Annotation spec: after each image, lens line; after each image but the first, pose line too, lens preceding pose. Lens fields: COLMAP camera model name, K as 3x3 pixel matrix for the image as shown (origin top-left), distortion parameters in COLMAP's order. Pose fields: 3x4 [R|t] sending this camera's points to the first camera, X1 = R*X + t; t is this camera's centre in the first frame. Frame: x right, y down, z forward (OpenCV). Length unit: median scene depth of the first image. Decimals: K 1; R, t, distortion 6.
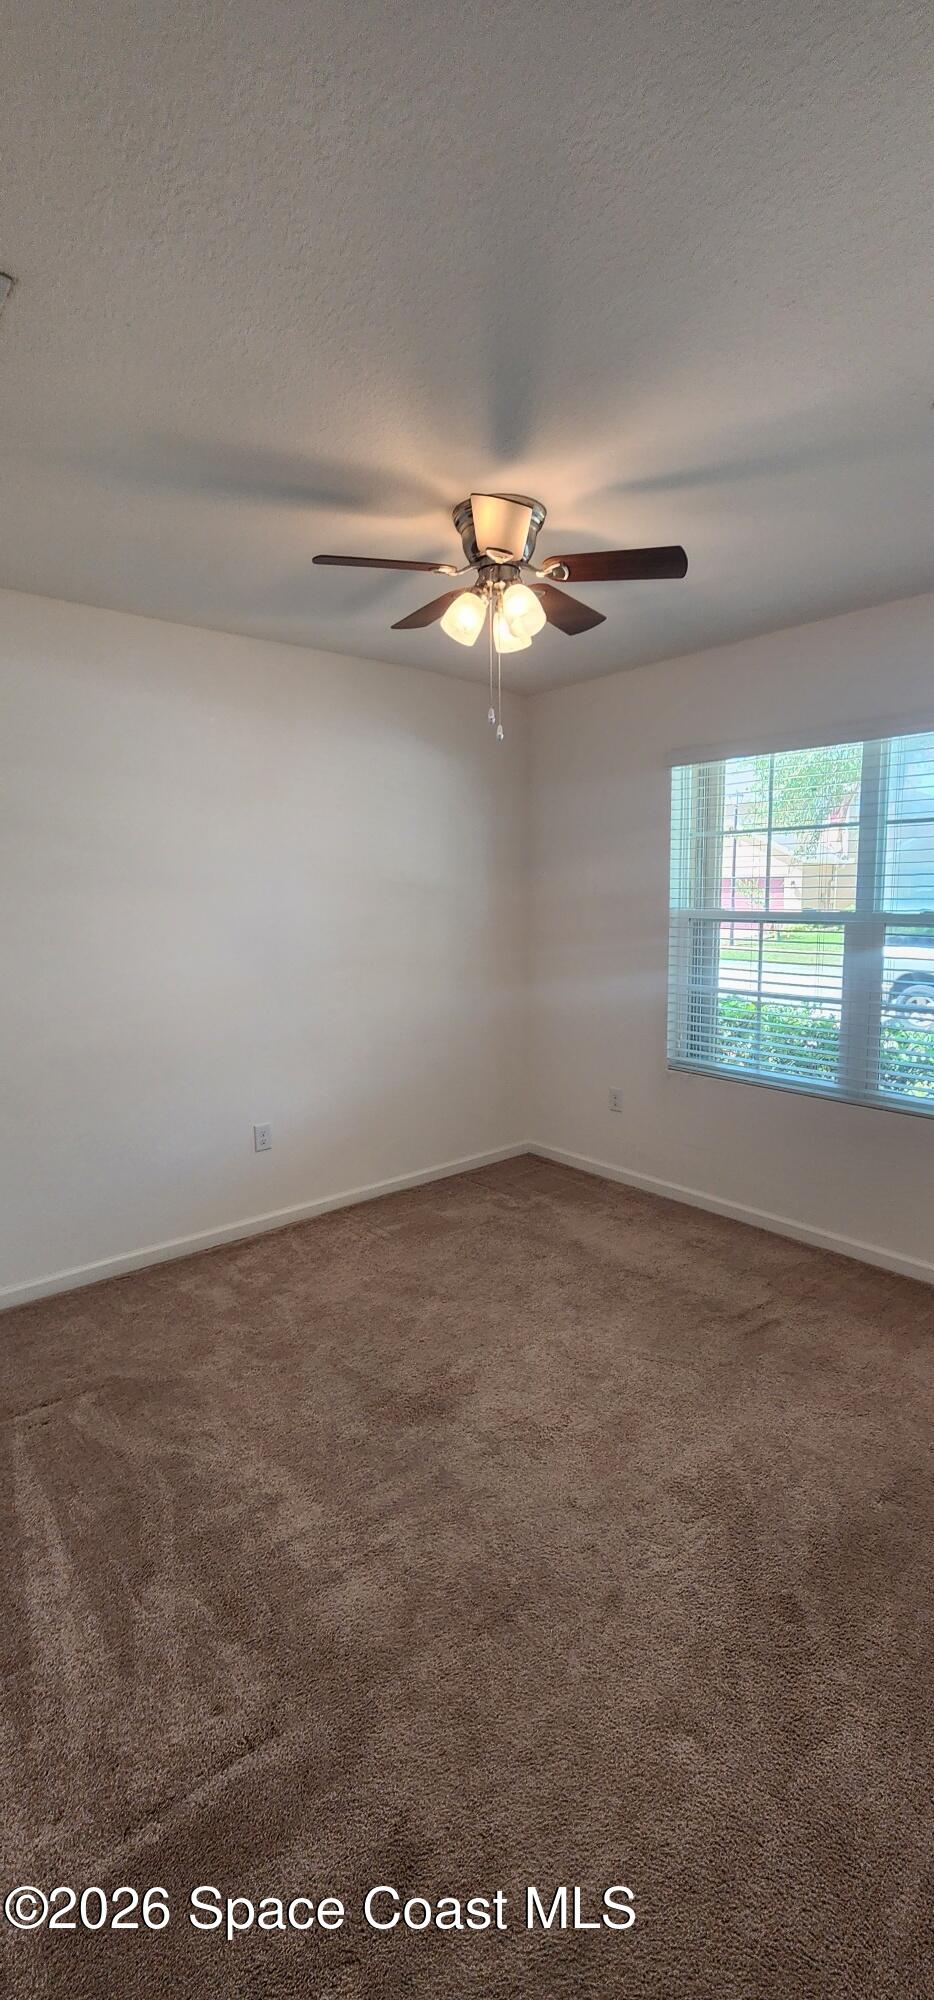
lens RADIAL K [[832.0, 0, 480.6], [0, 832.0, 988.4], [0, 0, 1]] dist [-0.002463, 0.000050]
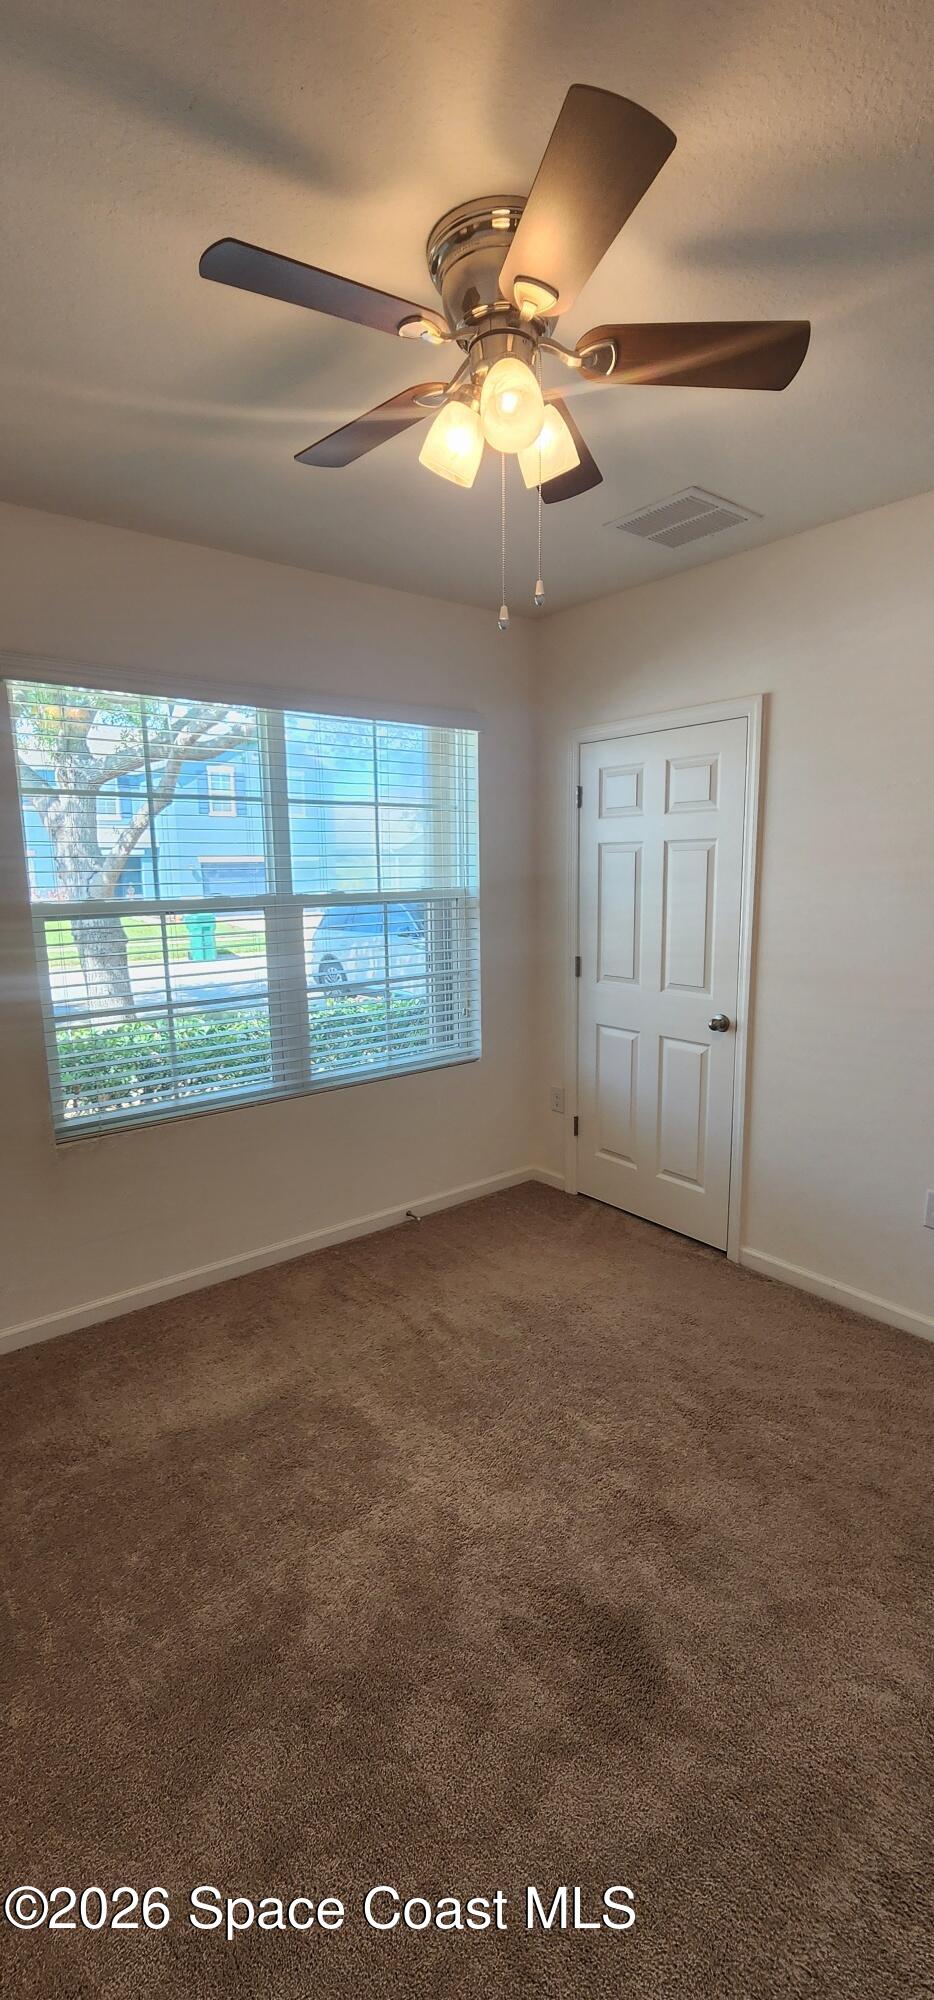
lens RADIAL K [[832.0, 0, 480.6], [0, 832.0, 988.4], [0, 0, 1]] dist [-0.002463, 0.000050]
pose [[0.042576, -0.132802, 0.990228, -0.478503], [0.136524, 0.982603, 0.125909, -0.075562], [-0.989721, 0.129829, 0.059966, 0.729087]]
